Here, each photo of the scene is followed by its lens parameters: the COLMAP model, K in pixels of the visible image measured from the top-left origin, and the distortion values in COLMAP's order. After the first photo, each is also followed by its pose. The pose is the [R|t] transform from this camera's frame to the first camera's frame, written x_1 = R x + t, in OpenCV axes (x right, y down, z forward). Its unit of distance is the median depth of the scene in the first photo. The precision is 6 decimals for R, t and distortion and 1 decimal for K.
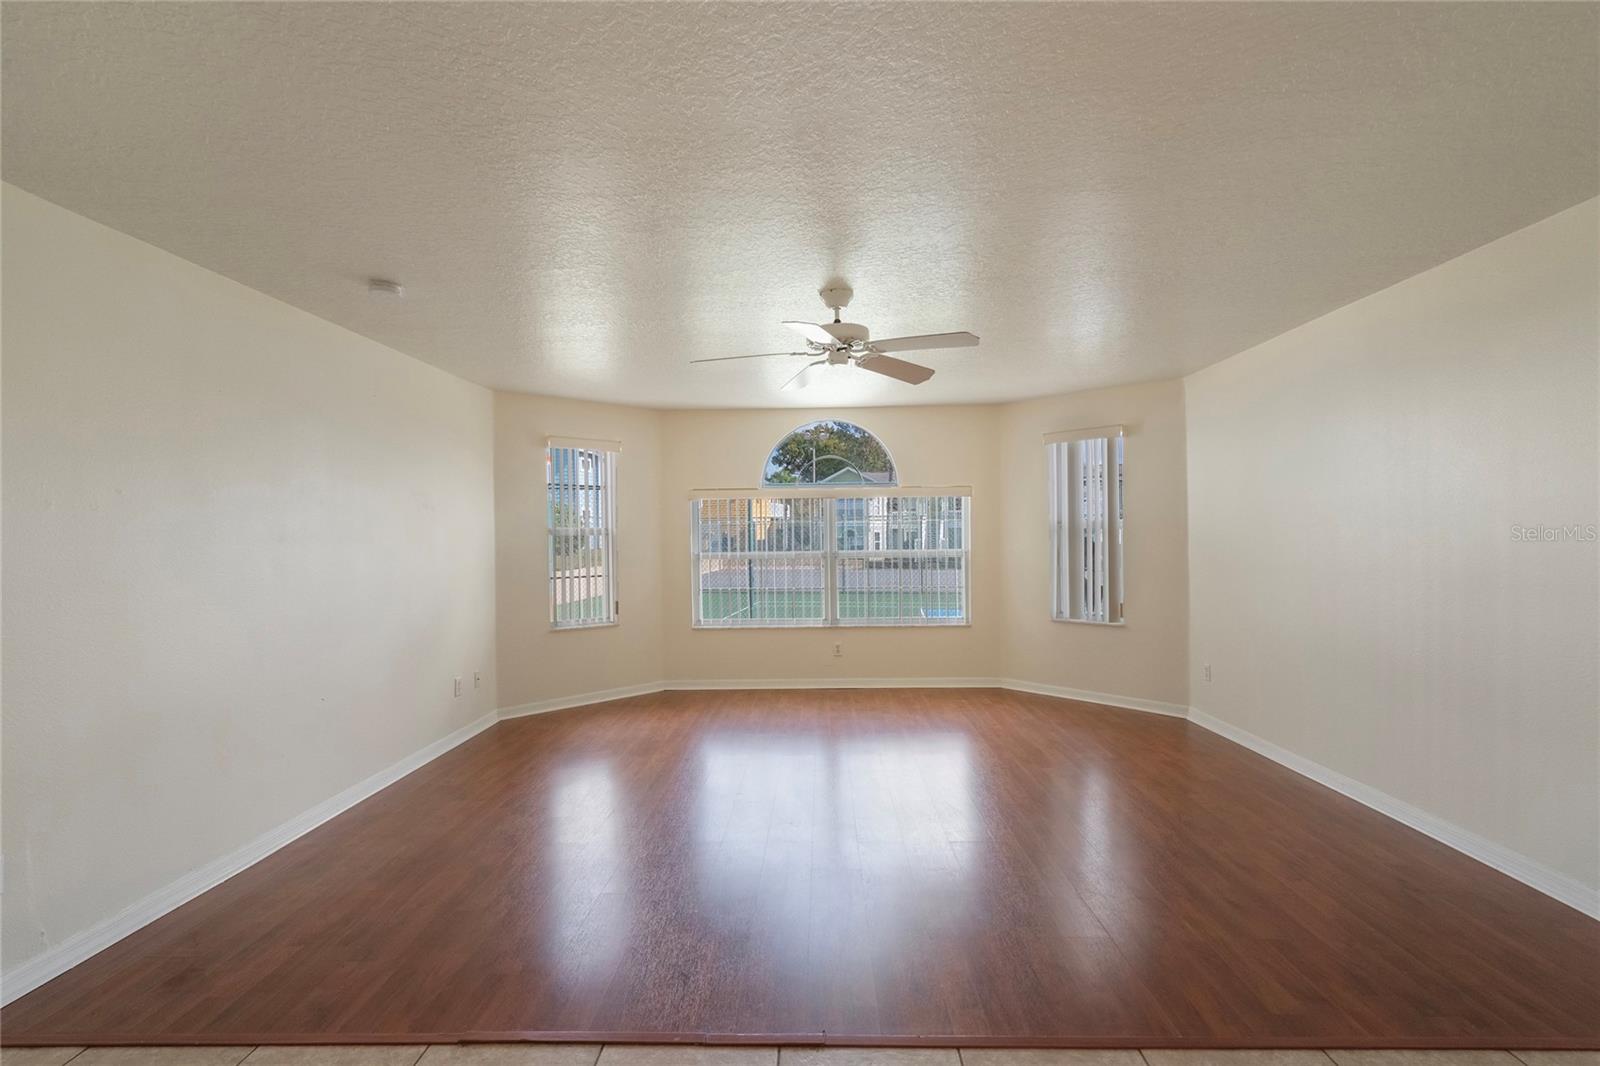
lens RADIAL K [[732.9, 0, 794.4], [0, 732.9, 545.8], [0, 0, 1]] dist [0.001947, 0.000828]
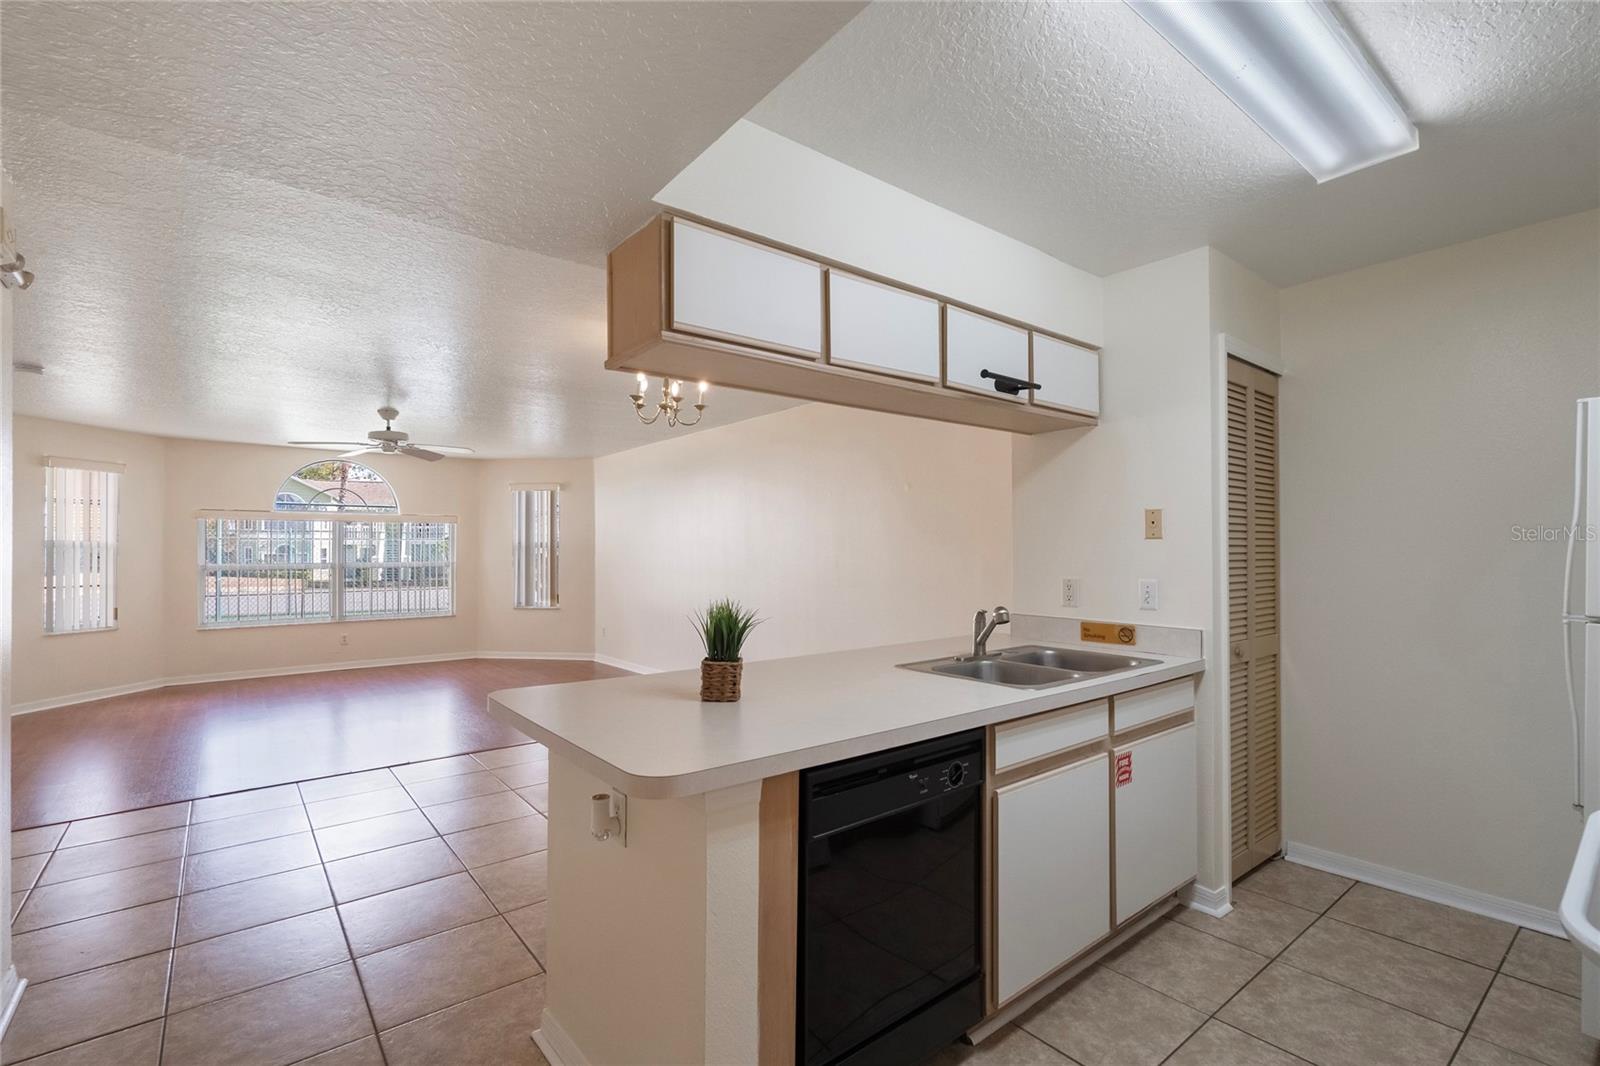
lens RADIAL K [[732.9, 0, 794.4], [0, 732.9, 545.8], [0, 0, 1]] dist [0.001947, 0.000828]
pose [[0.768363, 0.015226, 0.639833, -0.176925], [0.000504, 0.999702, -0.024395, 0.011245], [-0.640014, 0.019067, 0.768127, -0.545685]]
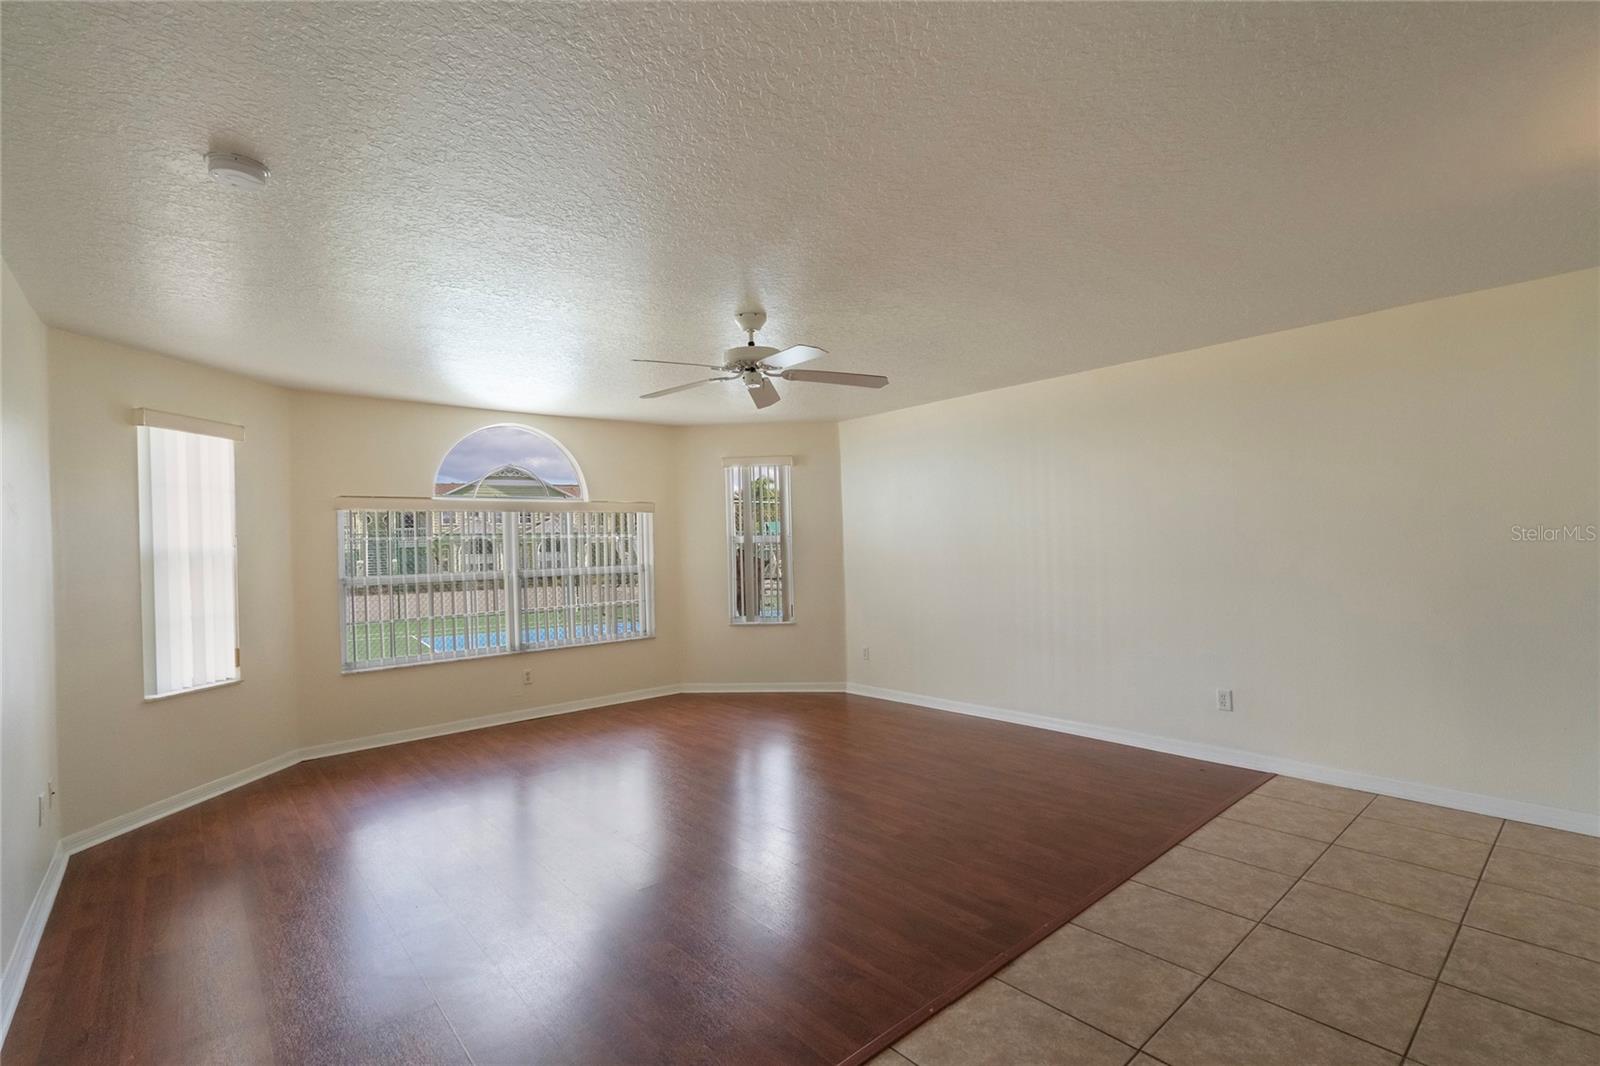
lens RADIAL K [[729.2, 0, 807.7], [0, 729.2, 541.3], [0, 0, 1]] dist [-0.001700, -0.000440]
pose [[0.734470, -0.004907, 0.678623, -0.333584], [0.026356, 0.999426, -0.021298, 0.001548], [-0.678129, 0.033529, 0.734178, 0.104114]]
